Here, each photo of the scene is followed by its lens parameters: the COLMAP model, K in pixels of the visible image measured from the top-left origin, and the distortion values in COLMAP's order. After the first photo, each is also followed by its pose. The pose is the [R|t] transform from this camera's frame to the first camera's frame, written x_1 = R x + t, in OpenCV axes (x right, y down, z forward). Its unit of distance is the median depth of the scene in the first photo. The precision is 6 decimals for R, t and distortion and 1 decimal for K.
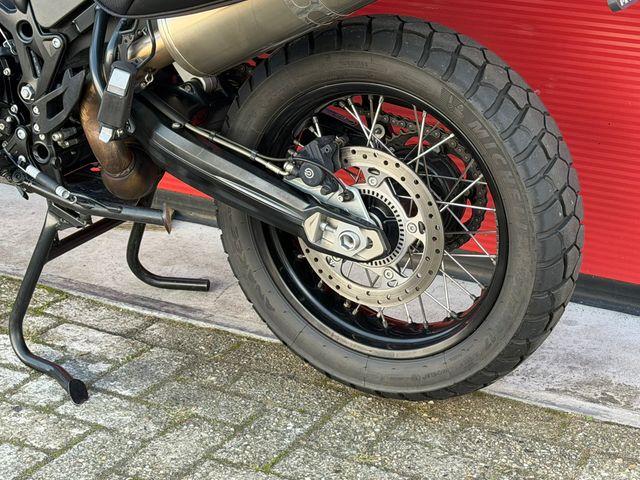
lens RADIAL K [[1422.6, 0, 320.0], [0, 1422.6, 240.0], [0, 0, 1]] dist [0.124795, 0.105663]
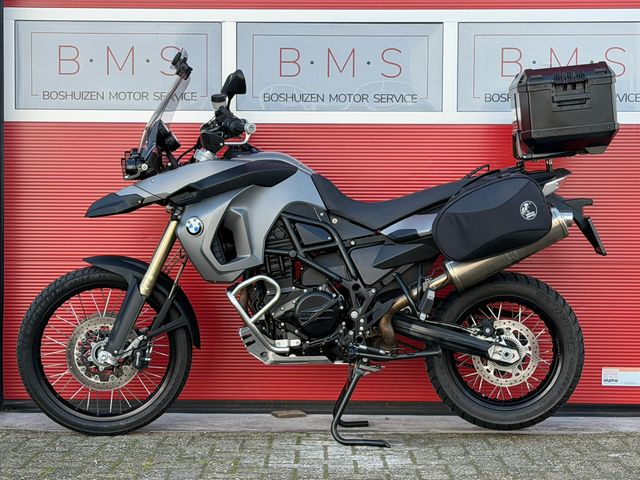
lens RADIAL K [[1422.6, 0, 320.0], [0, 1422.6, 240.0], [0, 0, 1]] dist [0.124795, 0.105663]
pose [[0.887827, -0.015548, 0.459915, -1.443124], [0.163660, 0.944756, -0.283994, 0.474789], [-0.430091, 0.327407, 0.841324, -1.075092]]
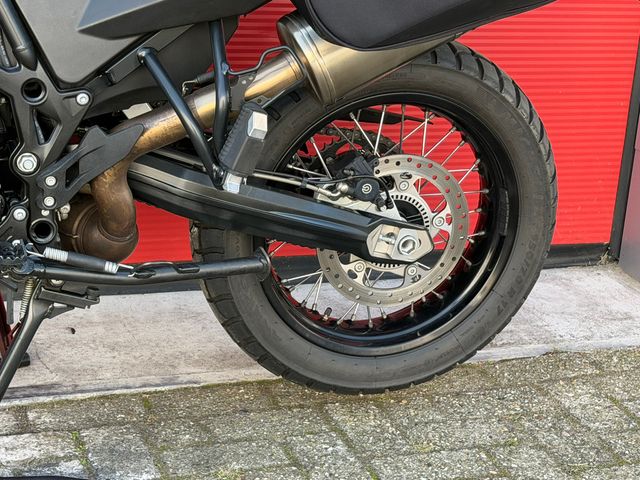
lens RADIAL K [[1422.6, 0, 320.0], [0, 1422.6, 240.0], [0, 0, 1]] dist [0.124795, 0.105663]
pose [[0.669078, -0.201649, 0.715313, -0.758590], [0.203434, 0.975419, 0.084689, -0.103230], [-0.714807, 0.088855, 0.693654, 0.320296]]
